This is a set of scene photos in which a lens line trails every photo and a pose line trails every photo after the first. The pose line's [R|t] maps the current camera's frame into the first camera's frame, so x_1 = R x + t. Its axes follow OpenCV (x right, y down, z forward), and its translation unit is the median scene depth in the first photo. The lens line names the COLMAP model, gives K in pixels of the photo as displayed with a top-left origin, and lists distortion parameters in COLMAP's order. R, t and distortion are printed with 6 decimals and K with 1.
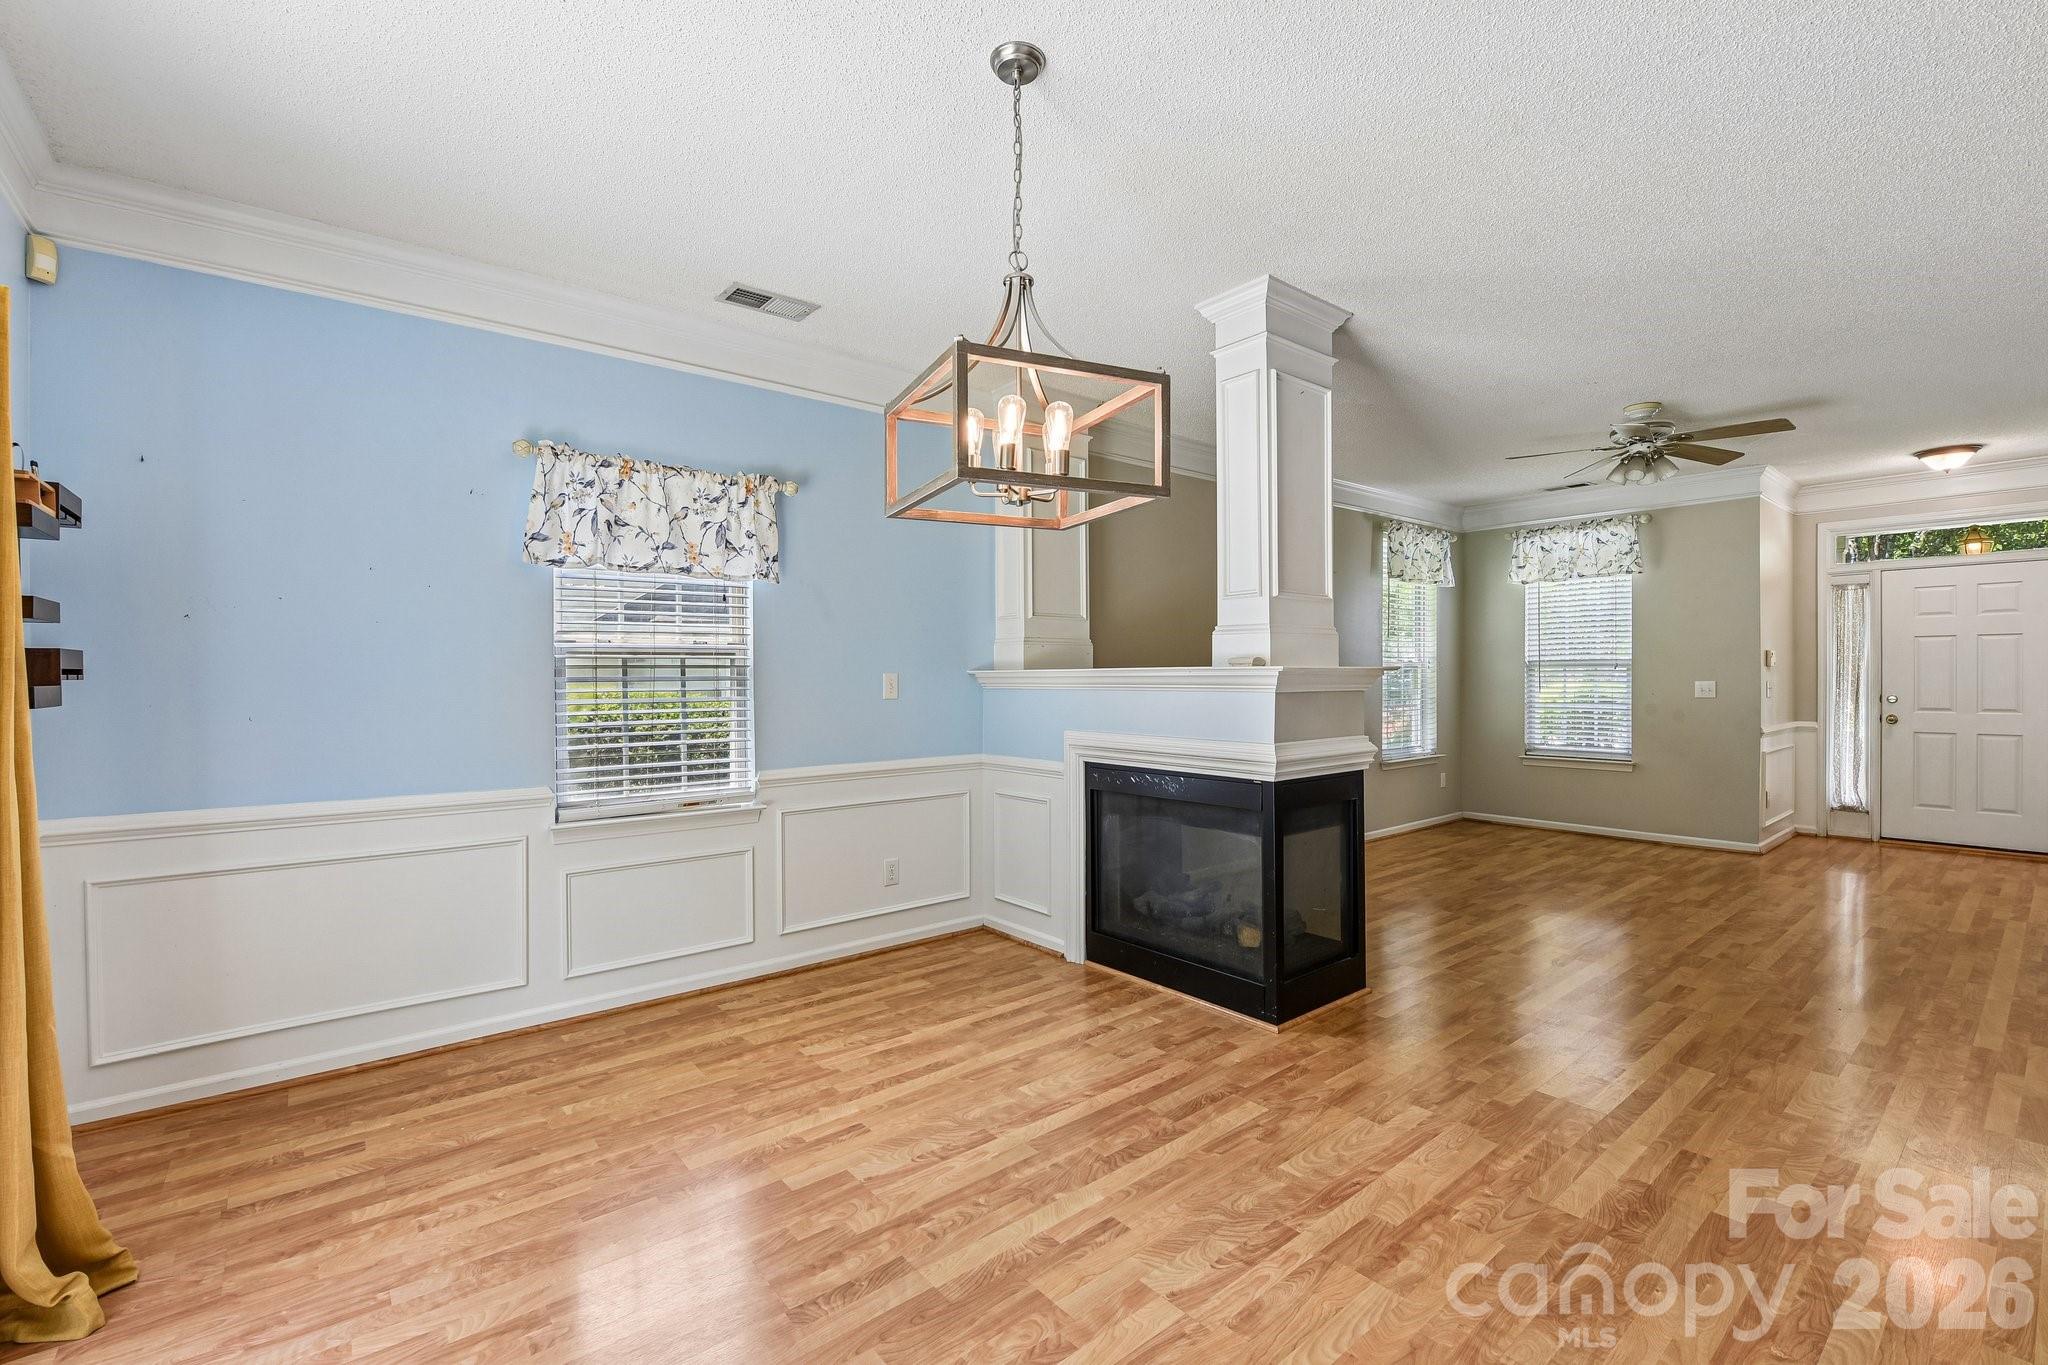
lens RADIAL K [[905.4, 0, 1022.7], [0, 905.4, 687.3], [0, 0, 1]] dist [-0.010428, -0.000666]
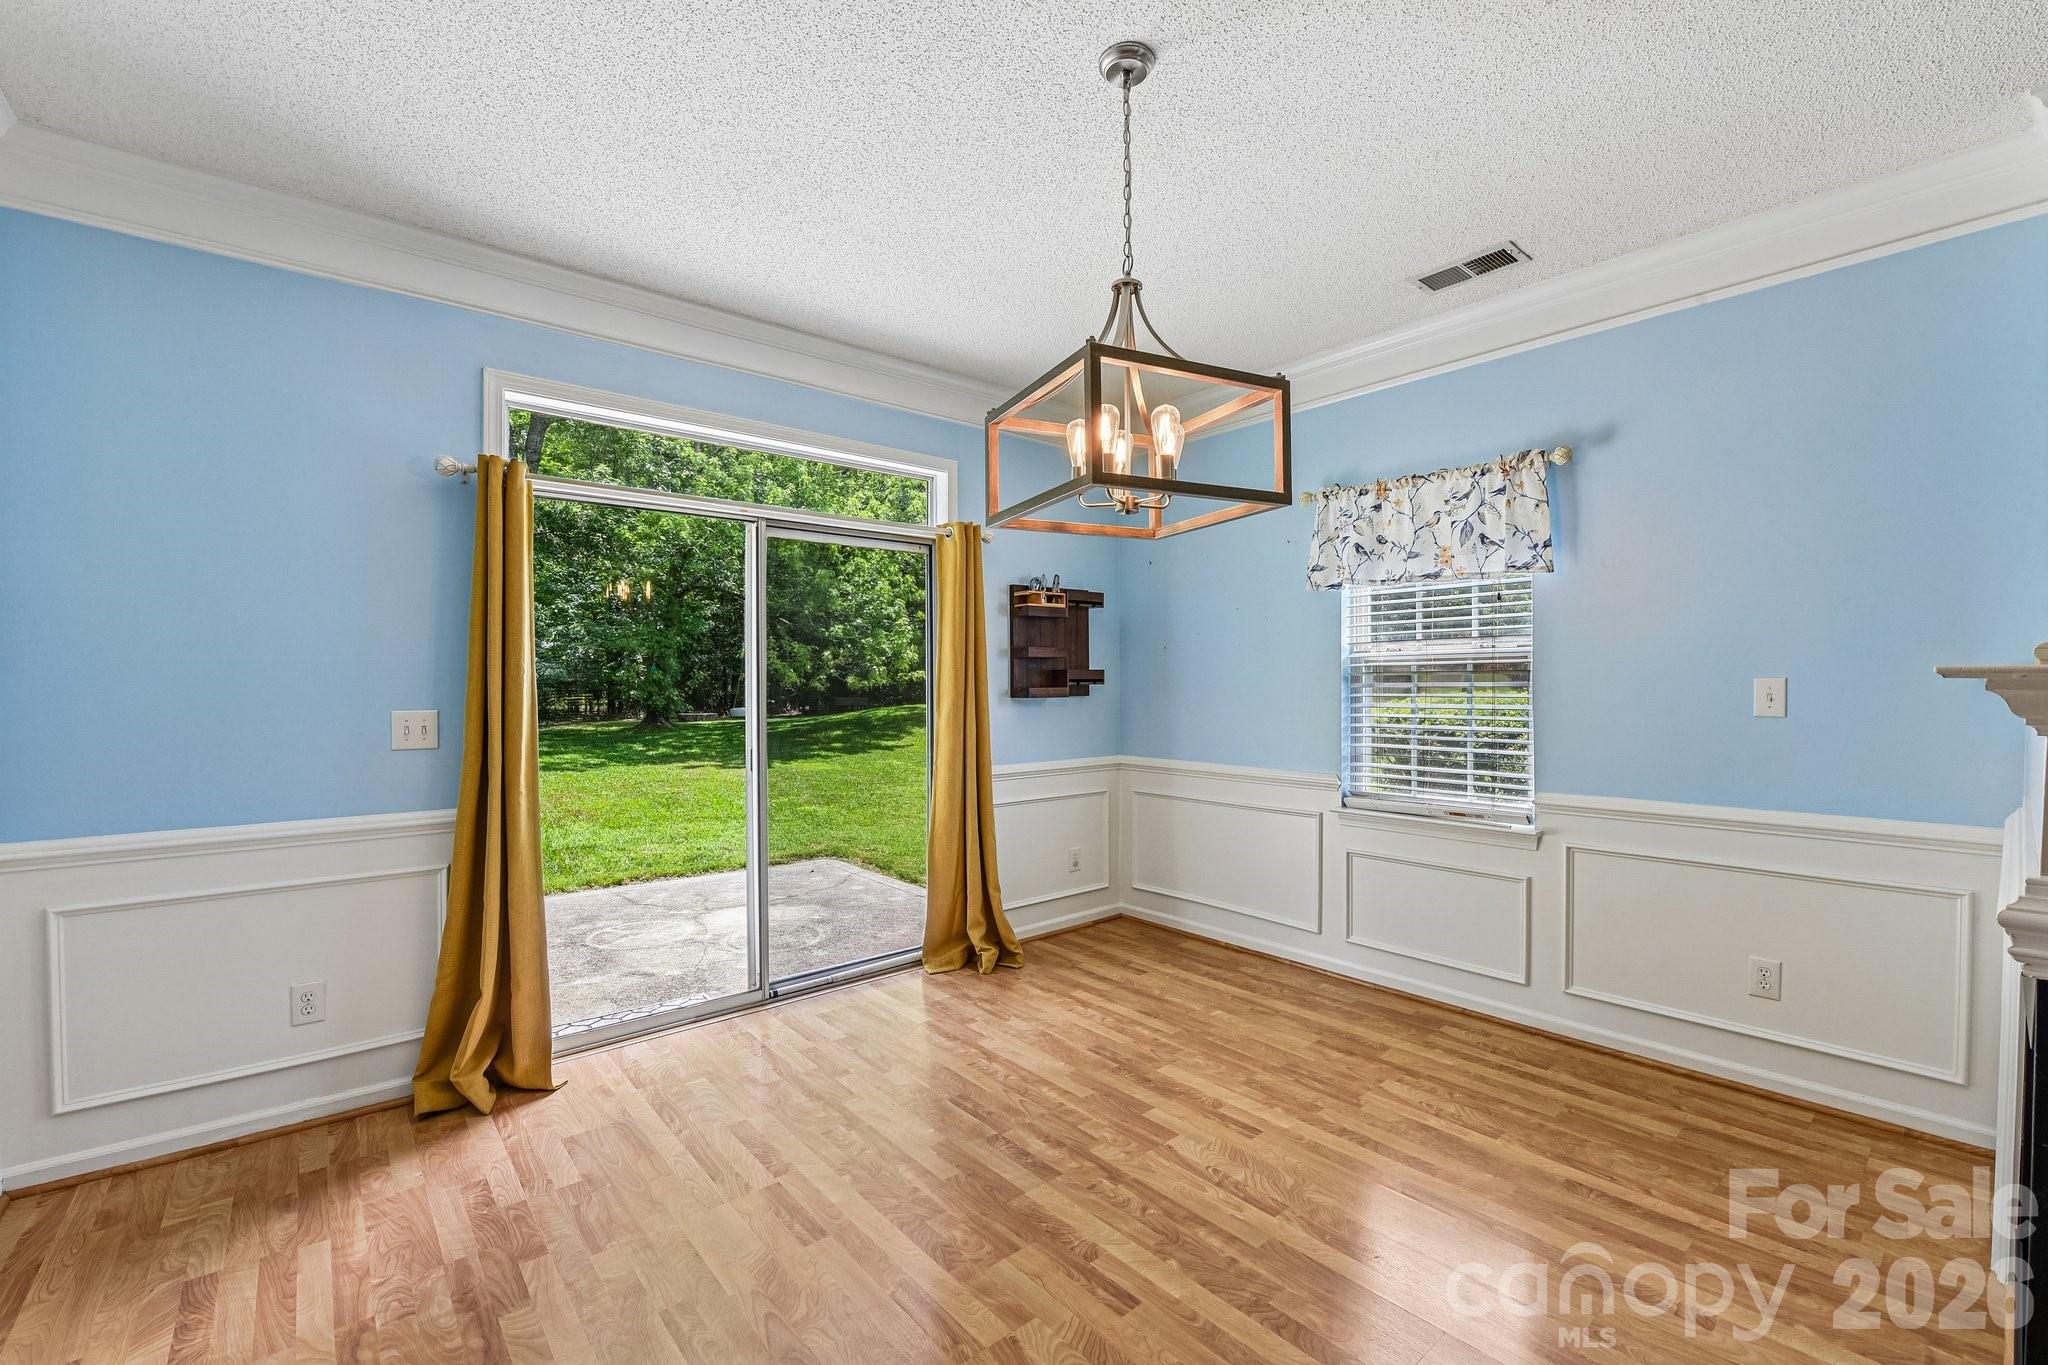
lens RADIAL K [[880.4, 0, 1026.6], [0, 880.4, 685.8], [0, 0, 1]] dist [-0.012915, -0.000925]
pose [[-0.004309, 0.007490, -0.999963, 0.671415], [-0.008243, 0.999938, 0.007525, -0.013336], [0.999957, 0.008275, -0.004247, 0.629225]]
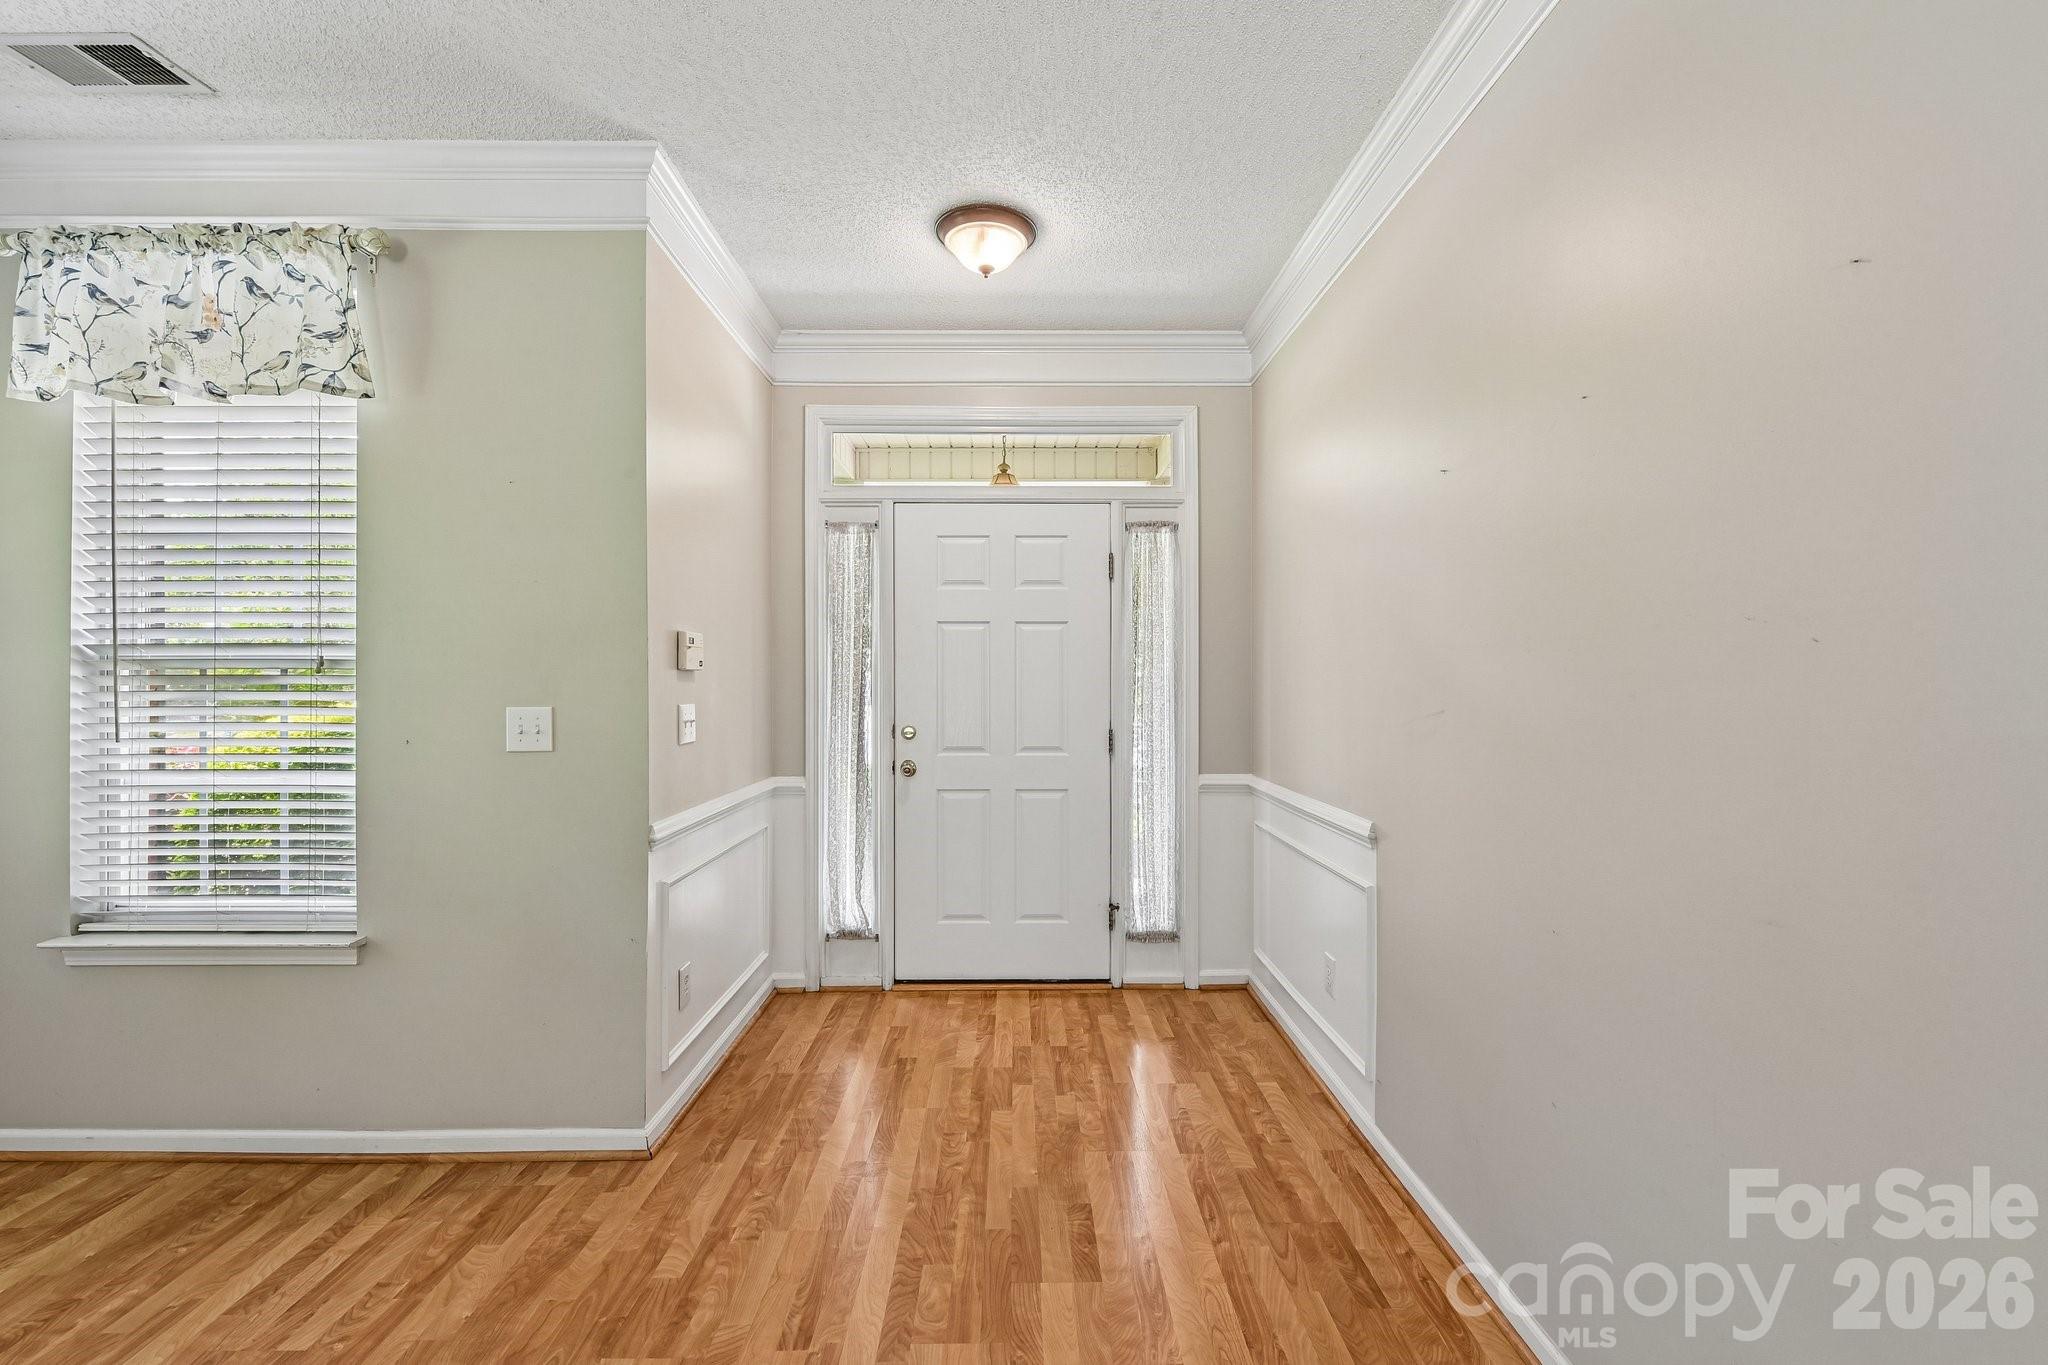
lens RADIAL K [[880.4, 0, 1022.6], [0, 880.4, 685.9], [0, 0, 1]] dist [-0.012915, -0.000925]
pose [[0.639727, 0.004737, 0.768588, 0.321593], [0.003505, 0.999953, -0.009080, -0.005968], [-0.768594, 0.008503, 0.639680, 0.321584]]
